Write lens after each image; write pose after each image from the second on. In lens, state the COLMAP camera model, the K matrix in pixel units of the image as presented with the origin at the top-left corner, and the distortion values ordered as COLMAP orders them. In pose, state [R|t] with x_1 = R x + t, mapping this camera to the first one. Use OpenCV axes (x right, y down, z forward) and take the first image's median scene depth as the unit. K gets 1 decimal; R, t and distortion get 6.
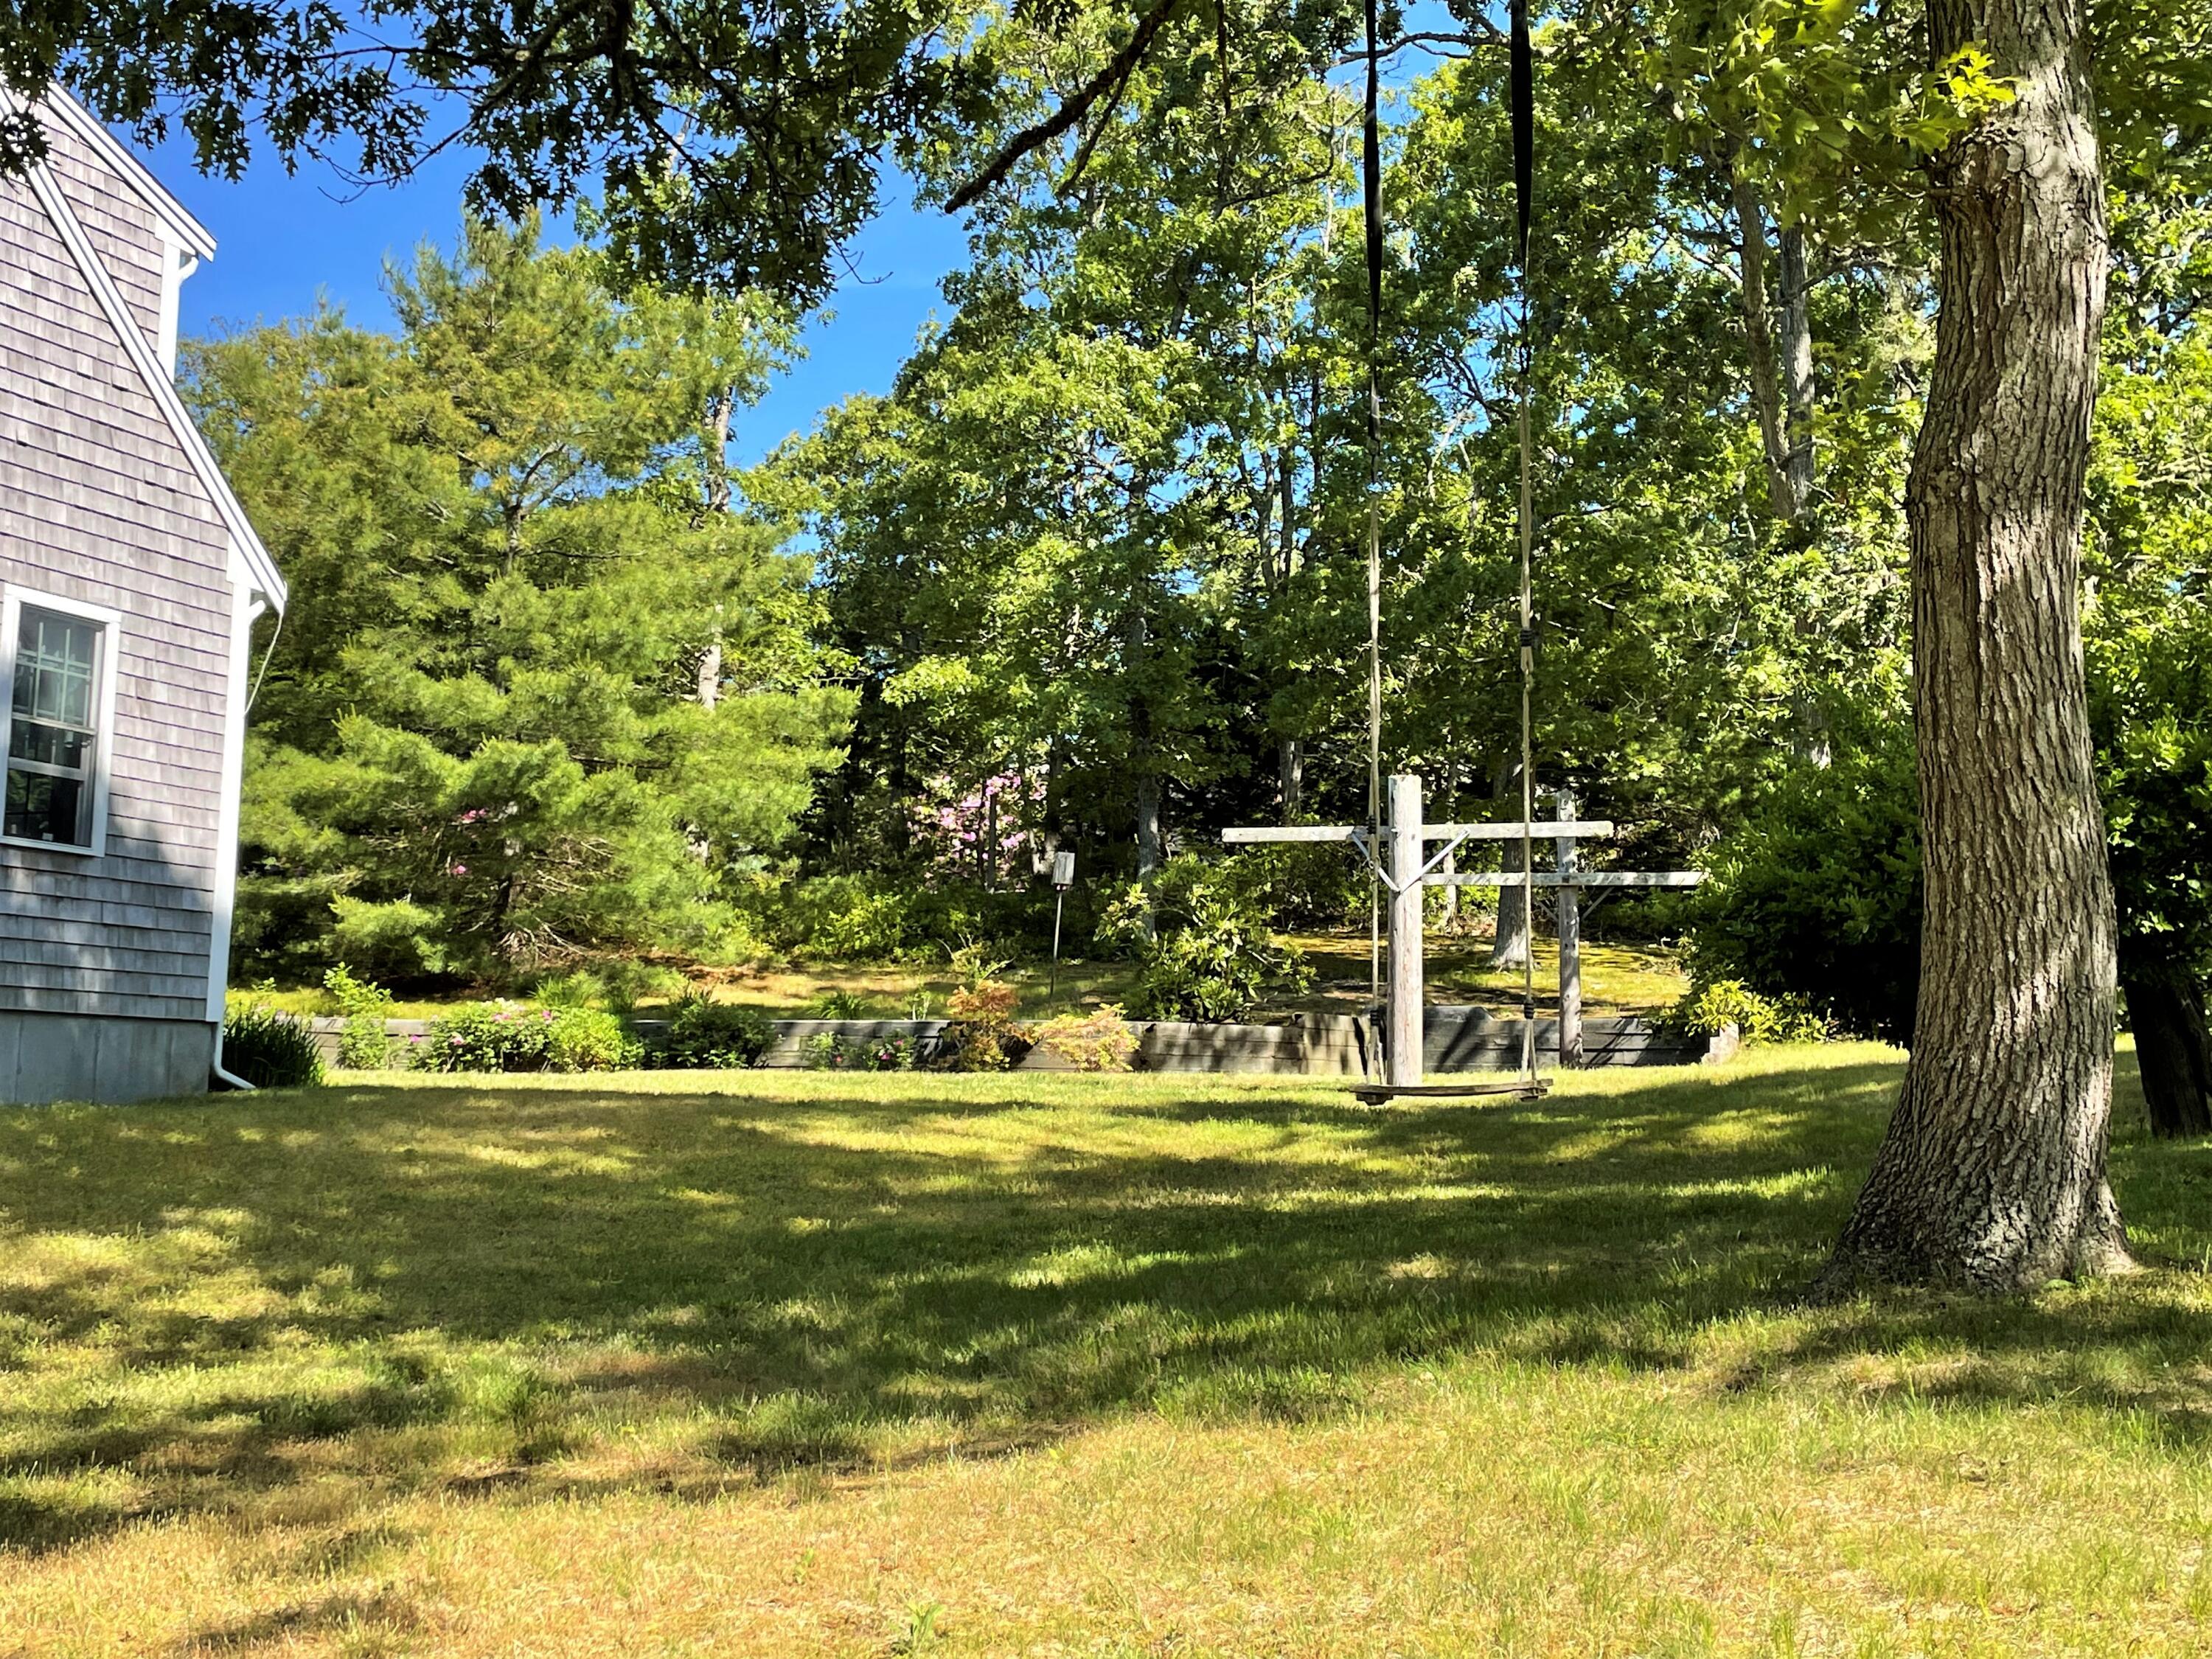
lens RADIAL K [[2603.4, 0, 1106.5], [0, 2603.4, 828.7], [0, 0, 1]] dist [-0.005681, 0.000000]
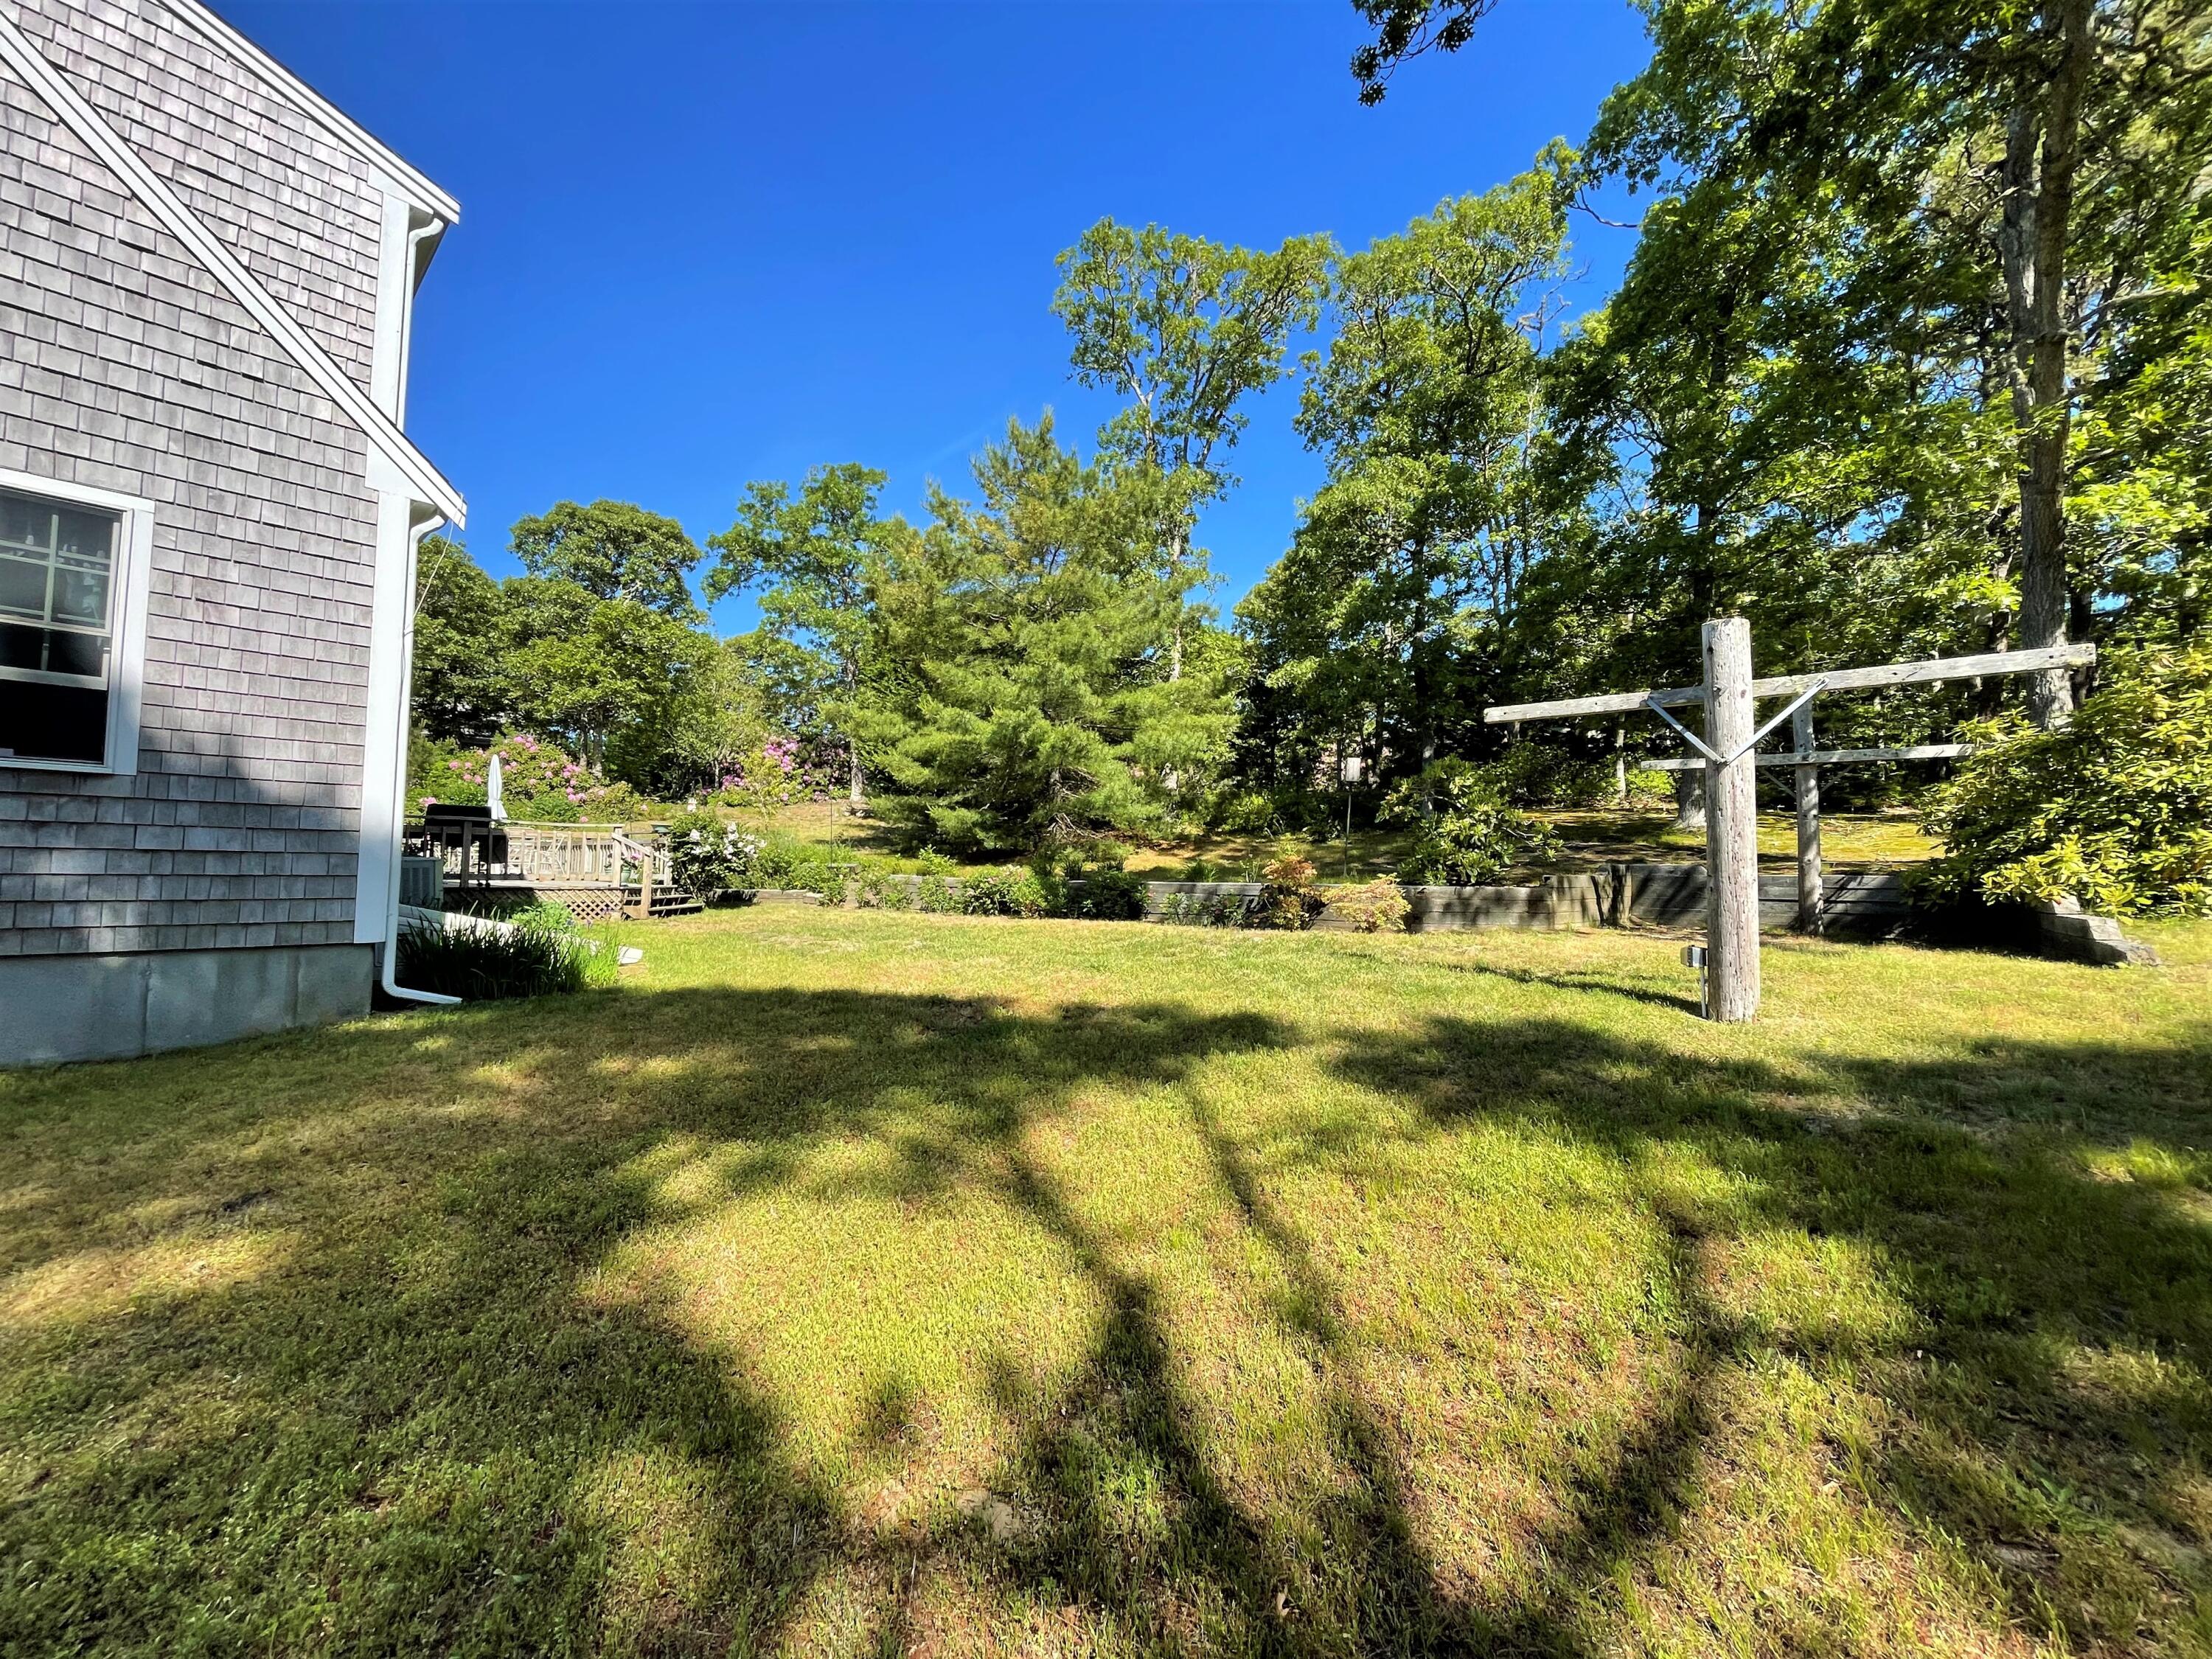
lens RADIAL K [[881.5, 0, 1109.1], [0, 881.5, 819.7], [0, 0, 1]] dist [0.011165, 0.000070]
pose [[0.939786, -0.026017, -0.340772, 0.021085], [0.041964, 0.998338, 0.039509, 0.018263], [0.339177, -0.051430, 0.939316, 0.538793]]
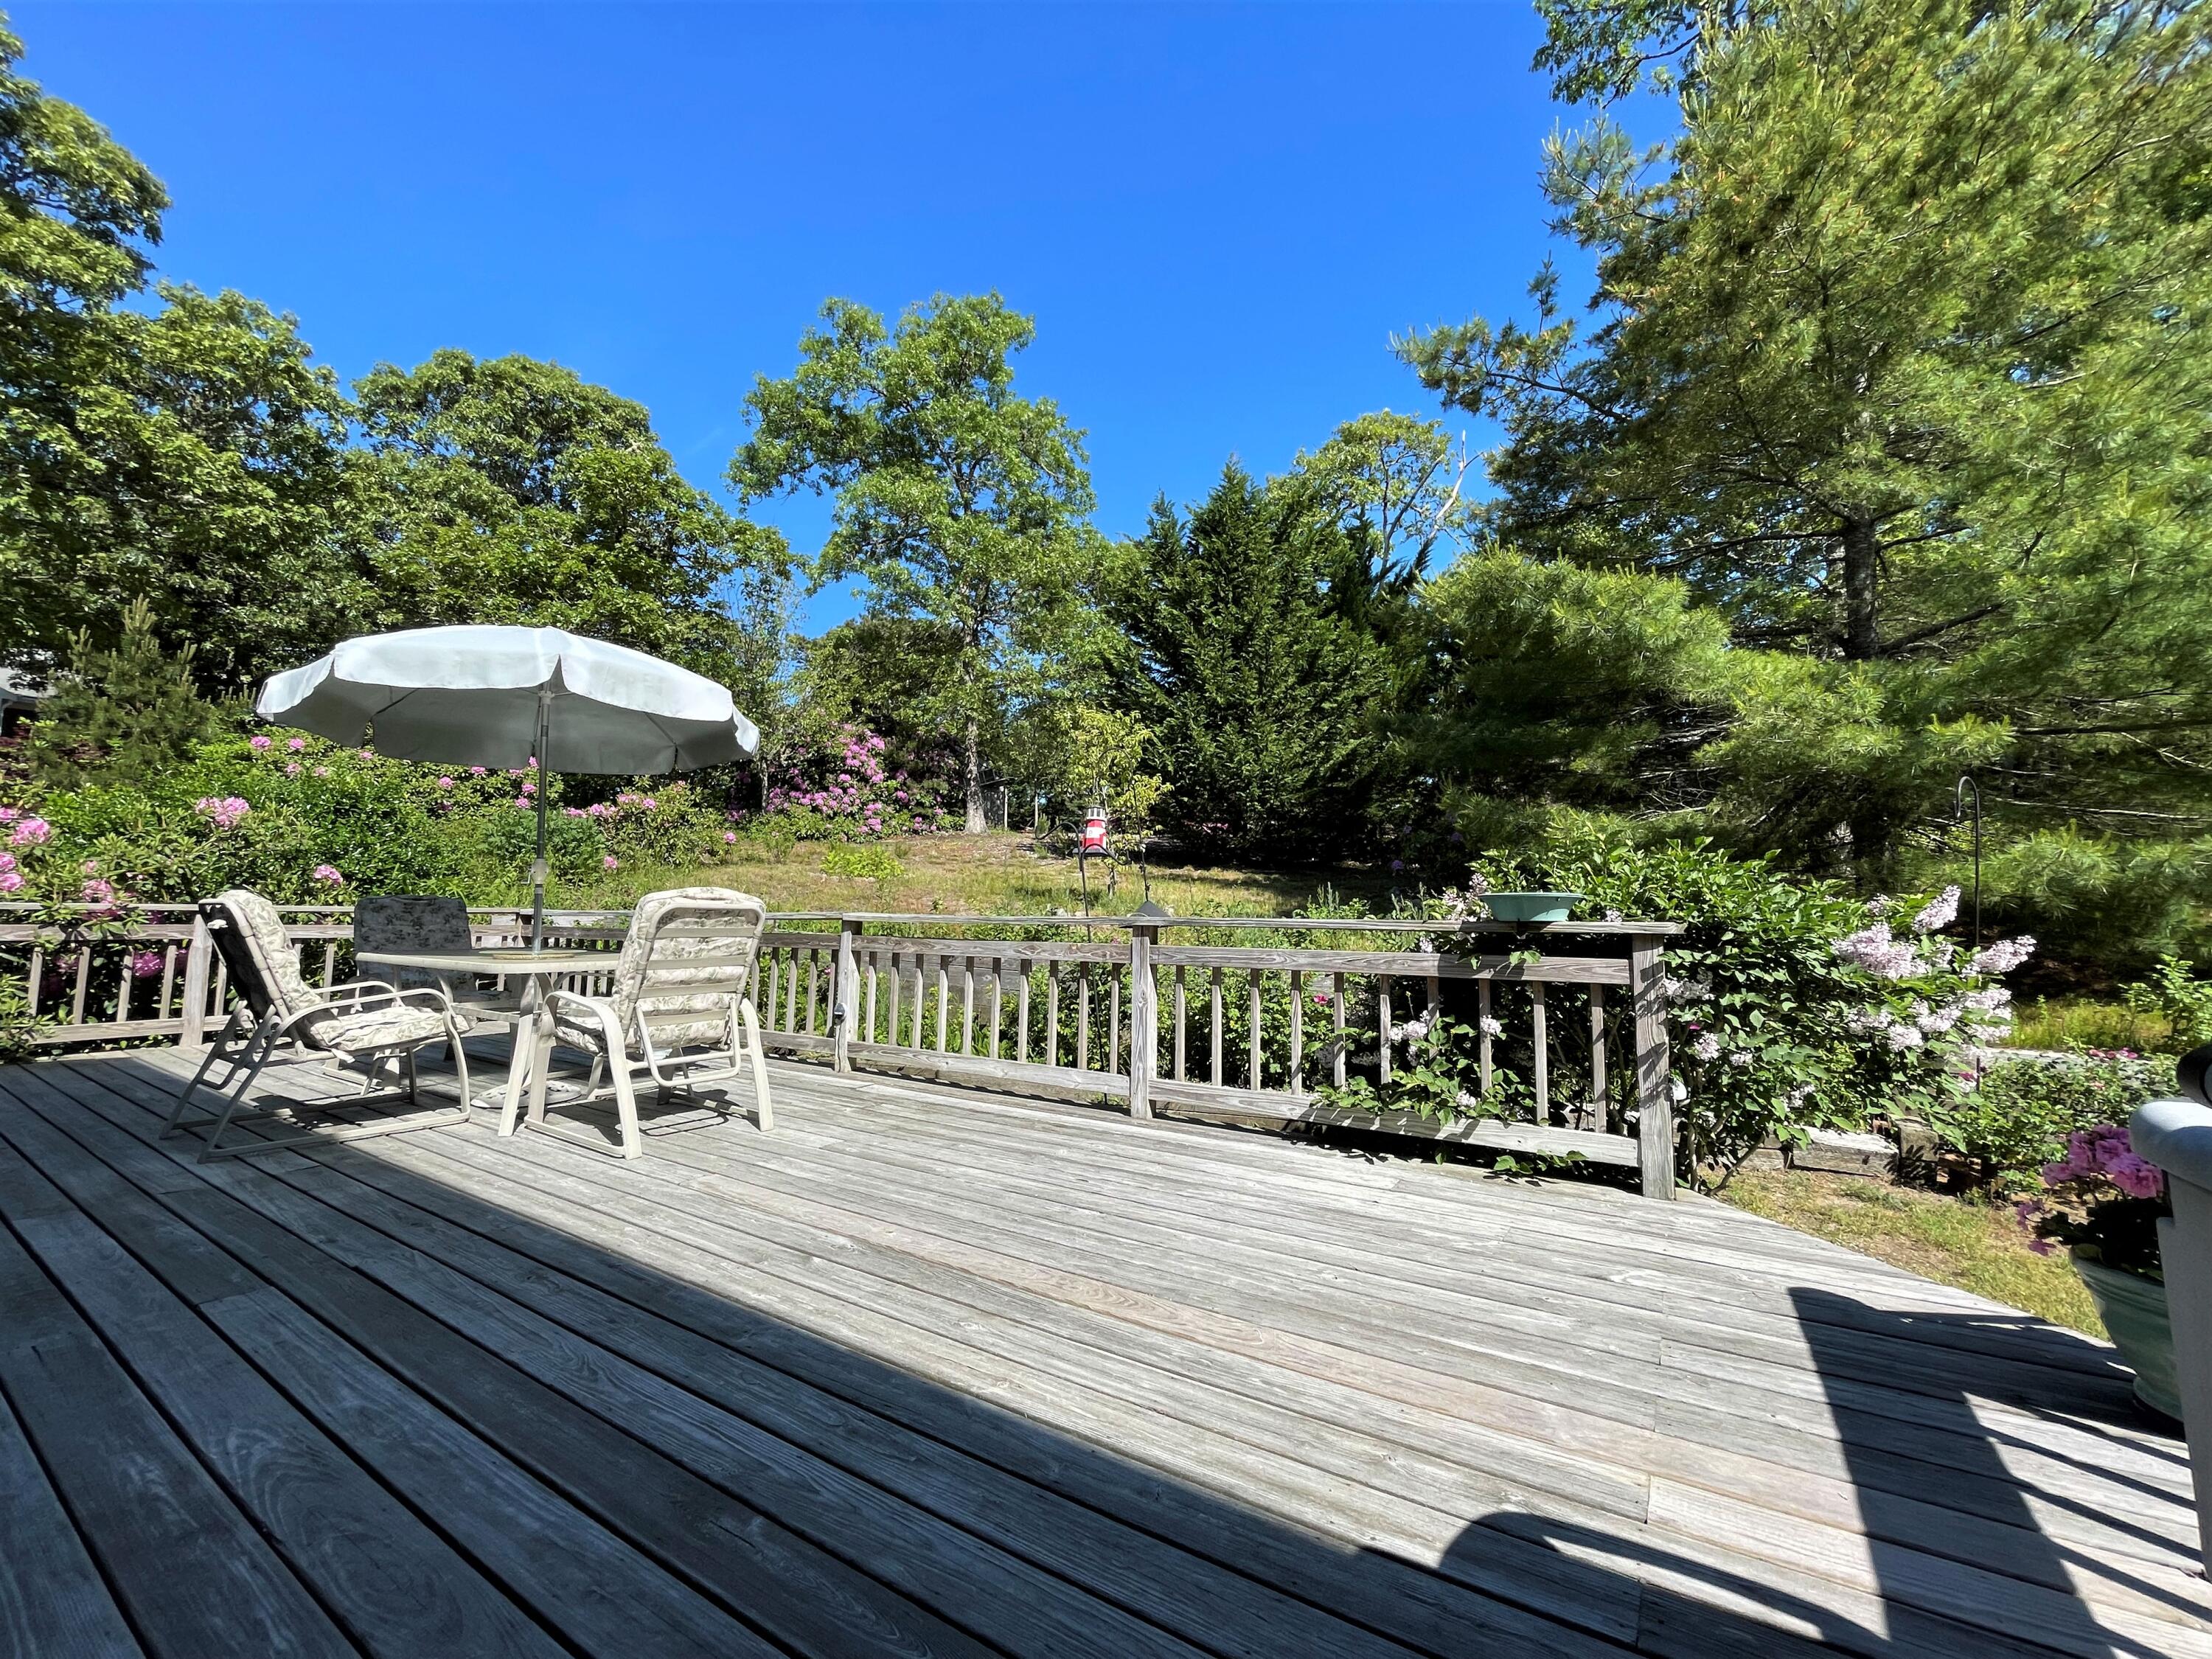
lens RADIAL K [[881.5, 0, 1110.1], [0, 881.5, 829.5], [0, 0, 1]] dist [0.011165, 0.000070]
pose [[0.982985, -0.043644, -0.178427, -0.073369], [0.044275, 0.999019, -0.000449, 0.020177], [0.178271, -0.007459, 0.983953, 0.596214]]
